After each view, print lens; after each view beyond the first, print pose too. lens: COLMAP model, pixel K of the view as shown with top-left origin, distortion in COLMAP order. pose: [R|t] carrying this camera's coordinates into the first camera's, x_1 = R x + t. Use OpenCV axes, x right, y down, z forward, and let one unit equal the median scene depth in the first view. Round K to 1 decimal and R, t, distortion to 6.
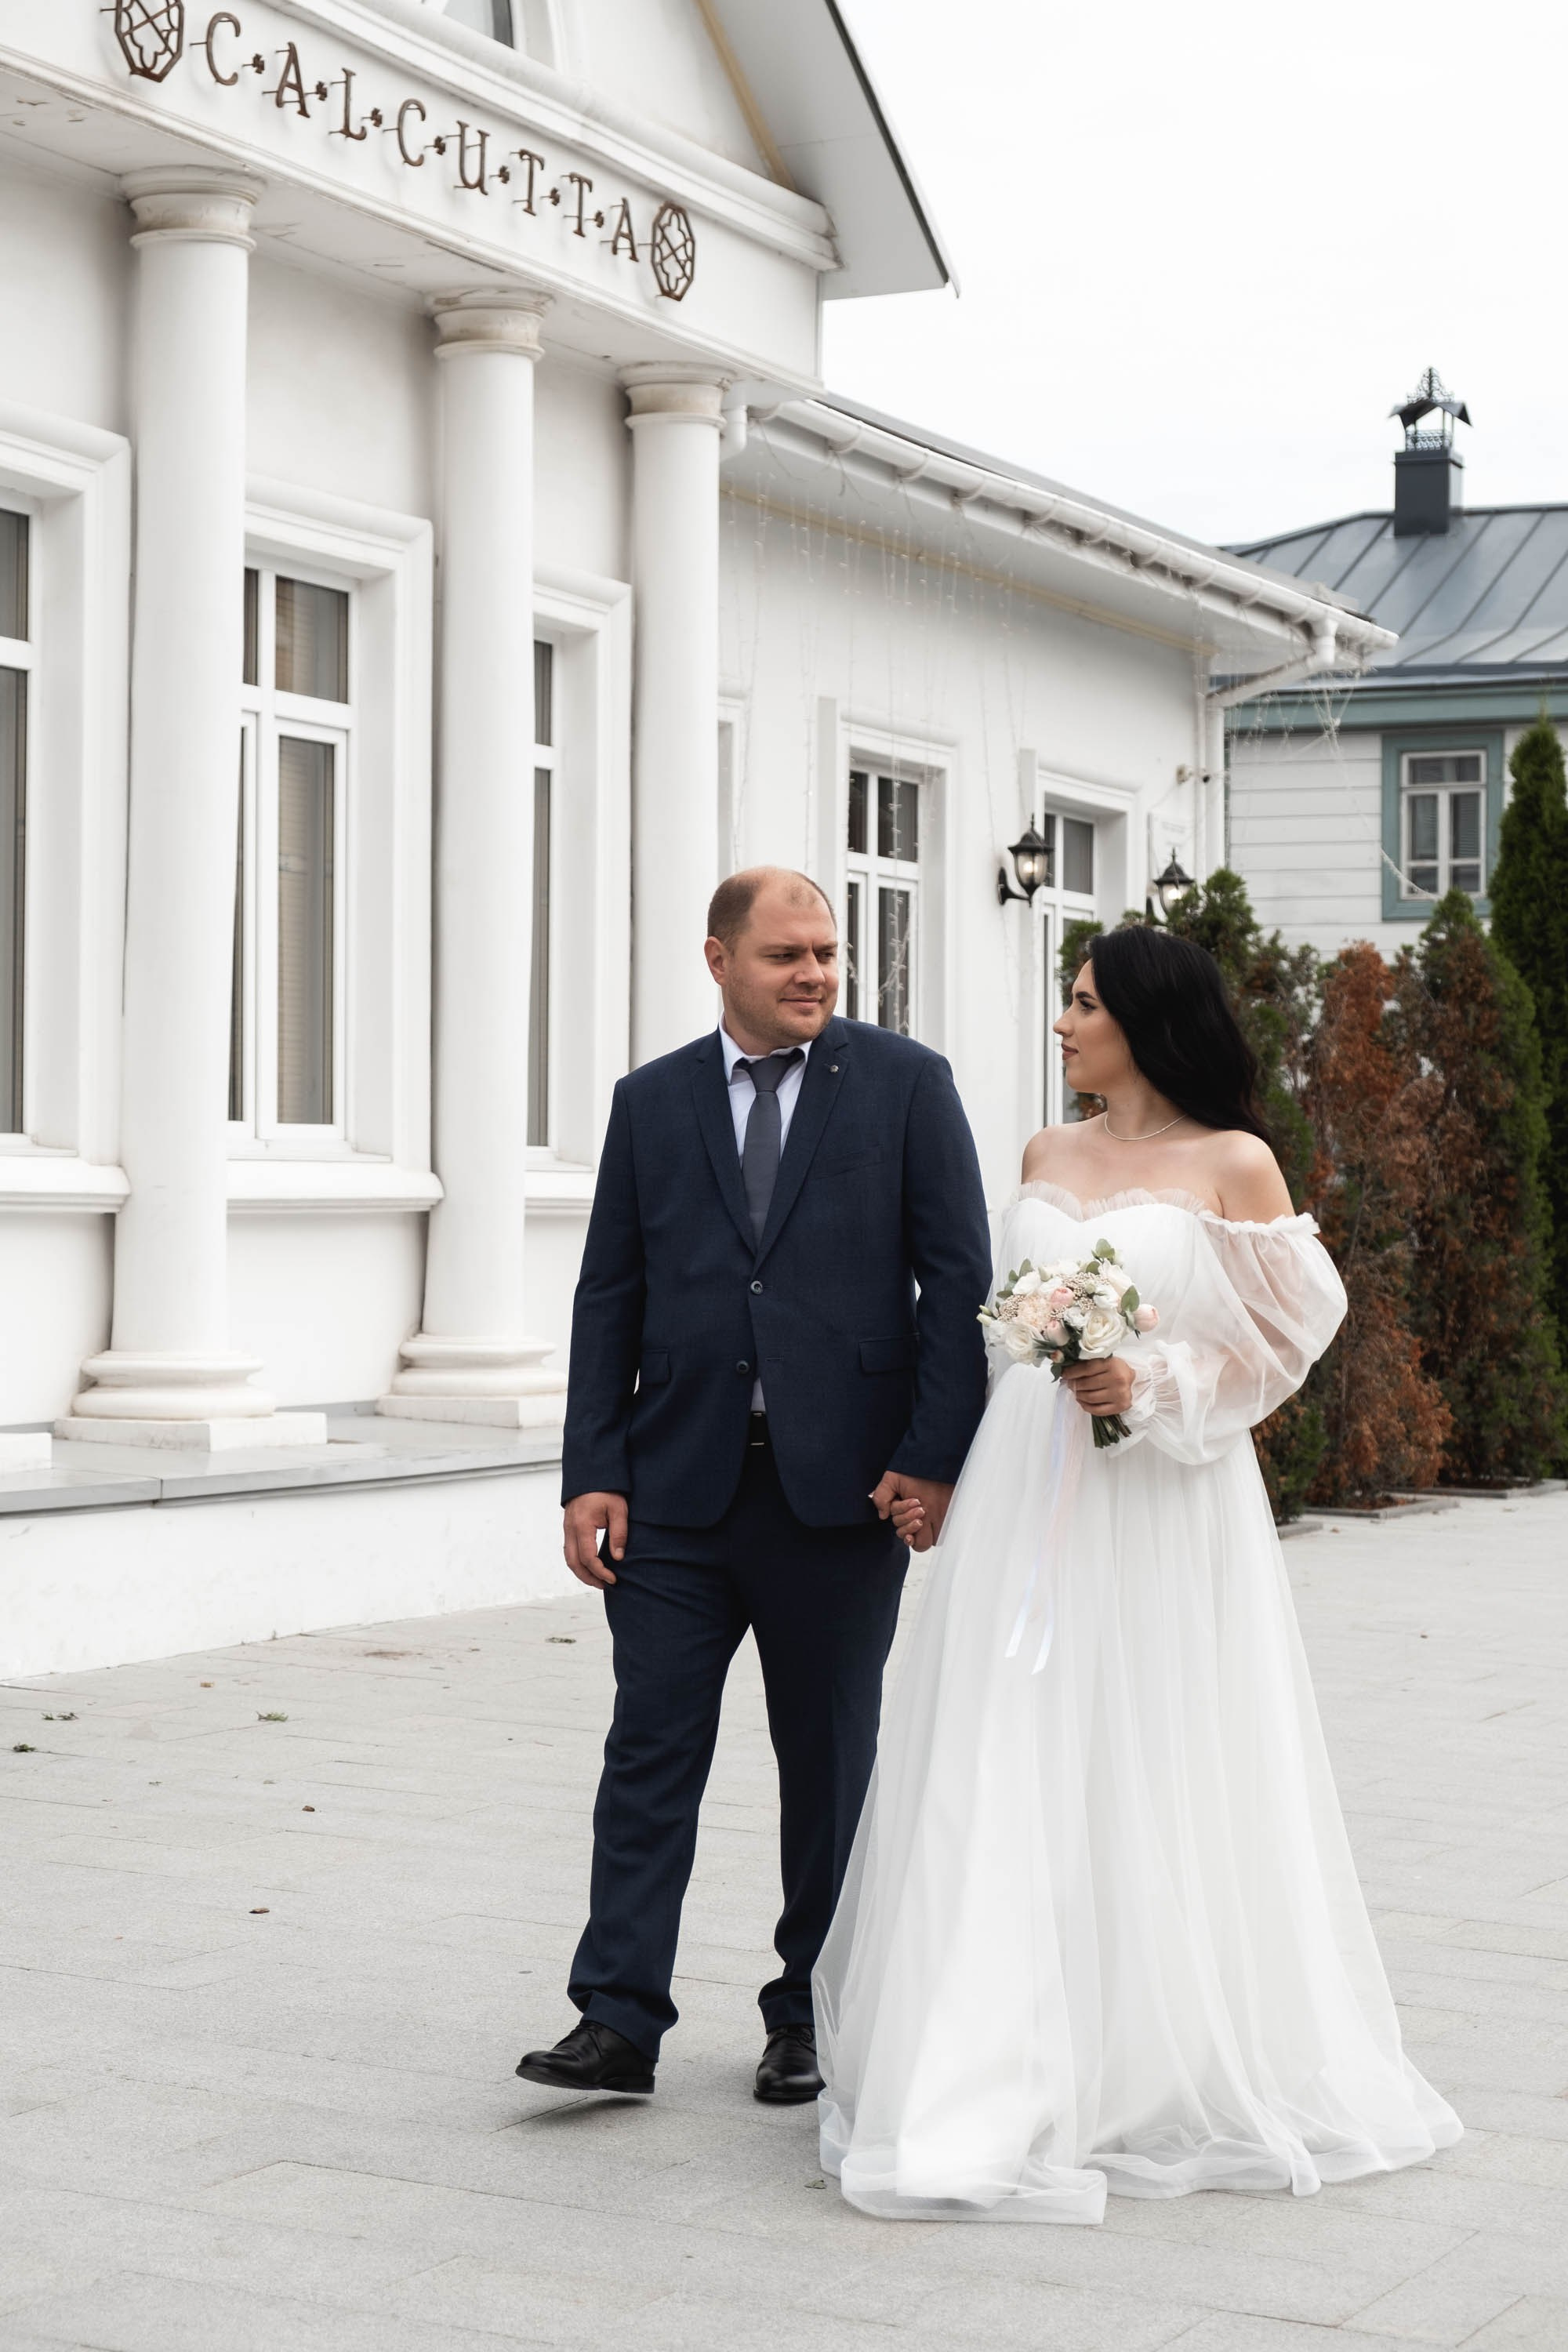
lens RADIAL K [[4106.4, 0, 841.3], [0, 4106.4, 1114.0], [0, 0, 1]] dist [0.023697, -0.125285]
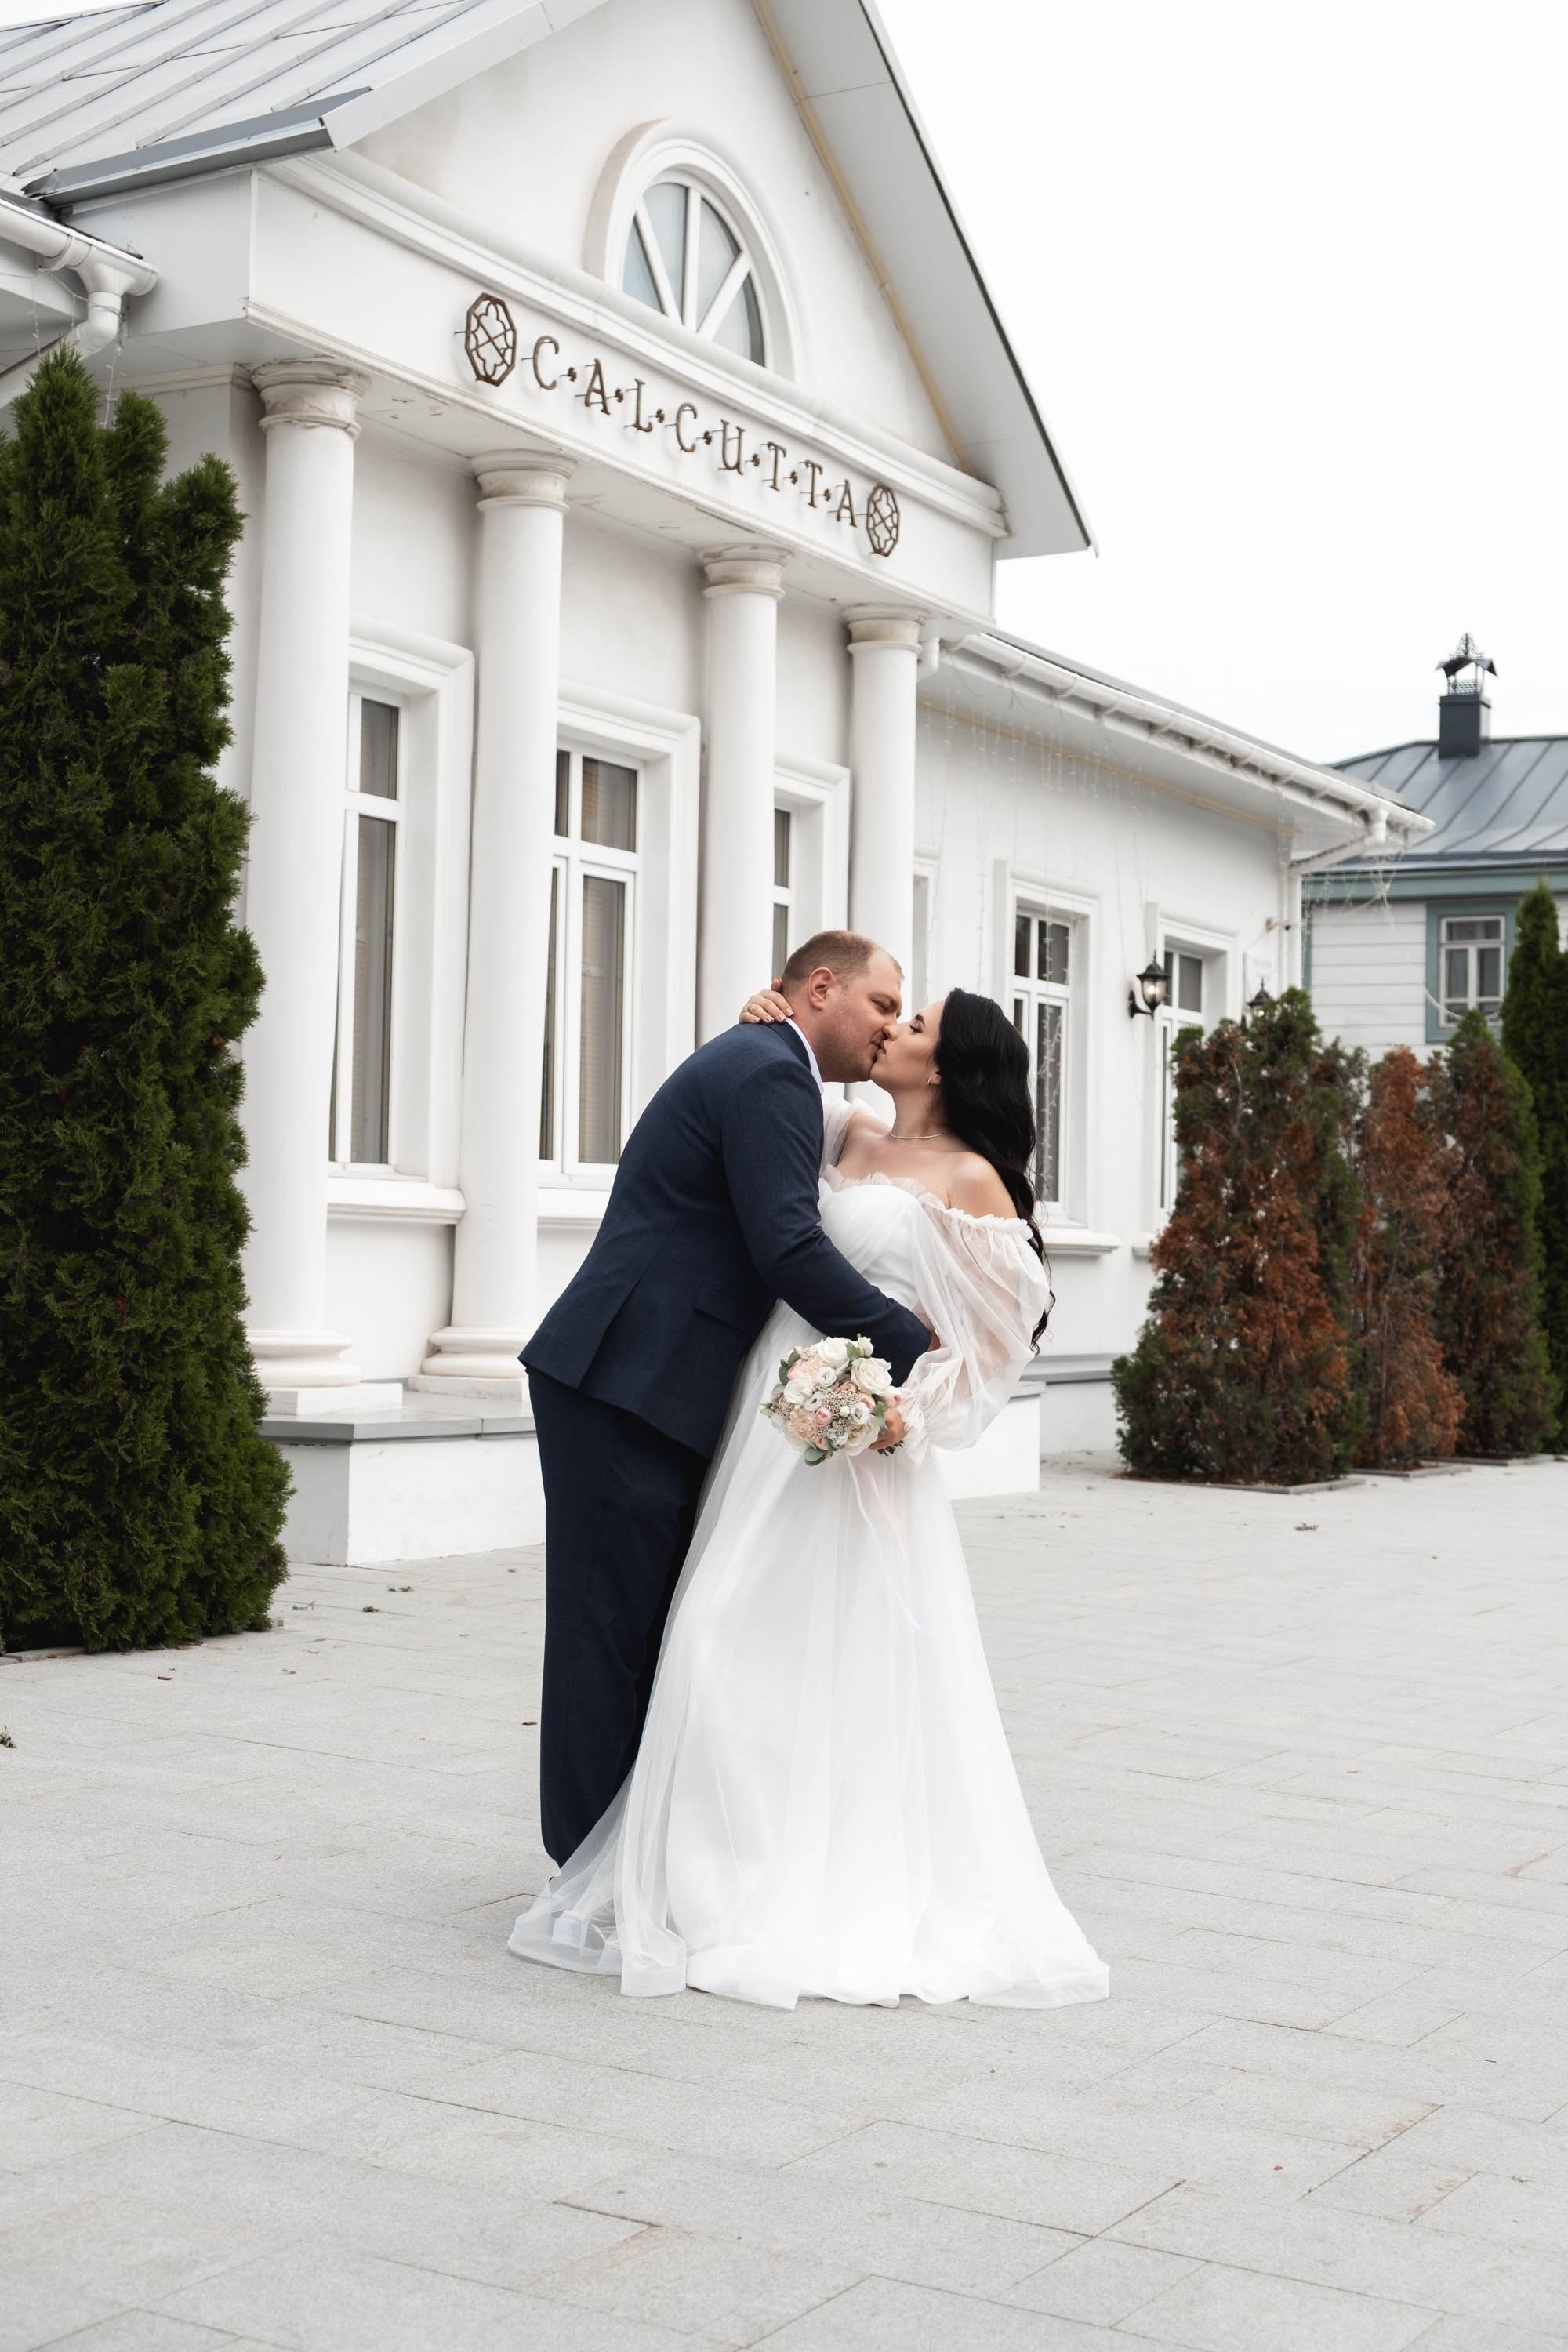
lens RADIAL K [[3031.0, 0, 869.1], [0, 3031.0, 1168.3], [0, 0, 1]] dist [-0.003031, 0.027576]
pose [[0.998407, 0.010070, -0.055509, 0.010946], [-0.010760, 0.999868, -0.012151, 0.013150], [0.055379, 0.012729, 0.998384, 0.012496]]
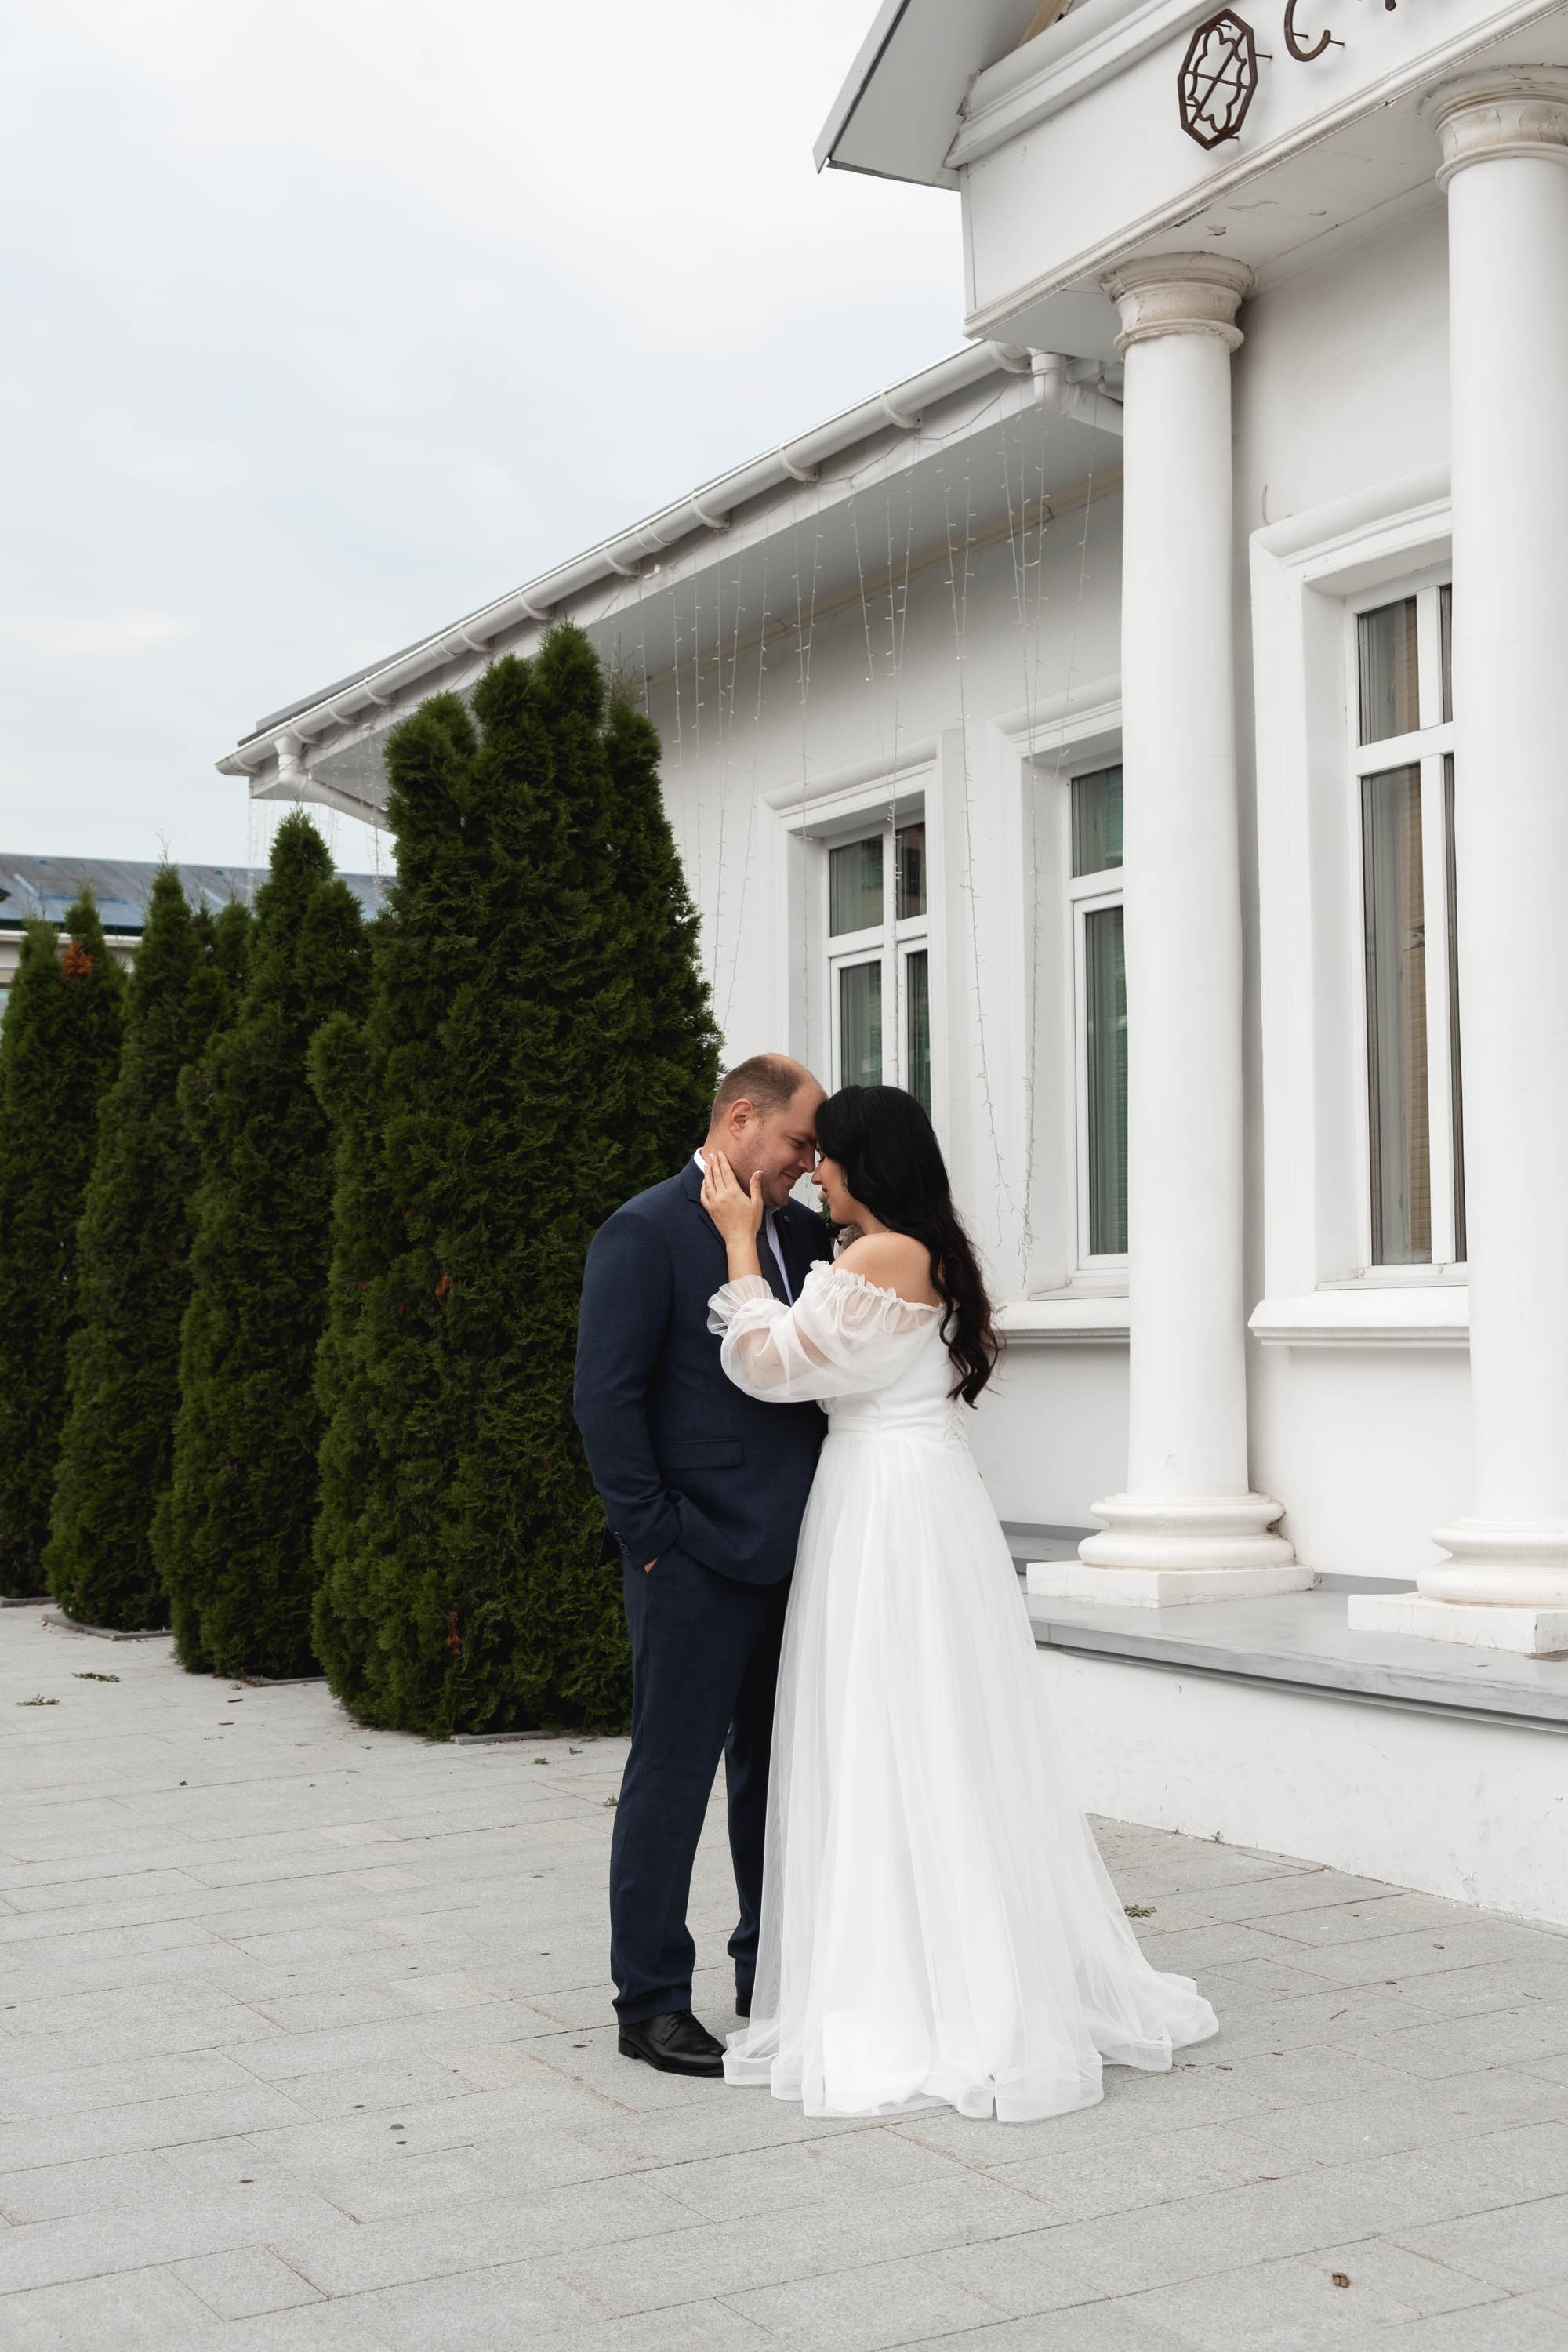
lens RADIAL K [[2917.7, 0, 791.5], [0, 2917.7, 1281.8], [0, 0, 1]] dist [-0.049168, -0.003912]
pose [[-0.561268, -0.018627, -0.827425, 0.332978], [0.027315, 0.998785, -0.041014, 0.024886], [0.827183, -0.045621, -0.560077, 0.996805]]
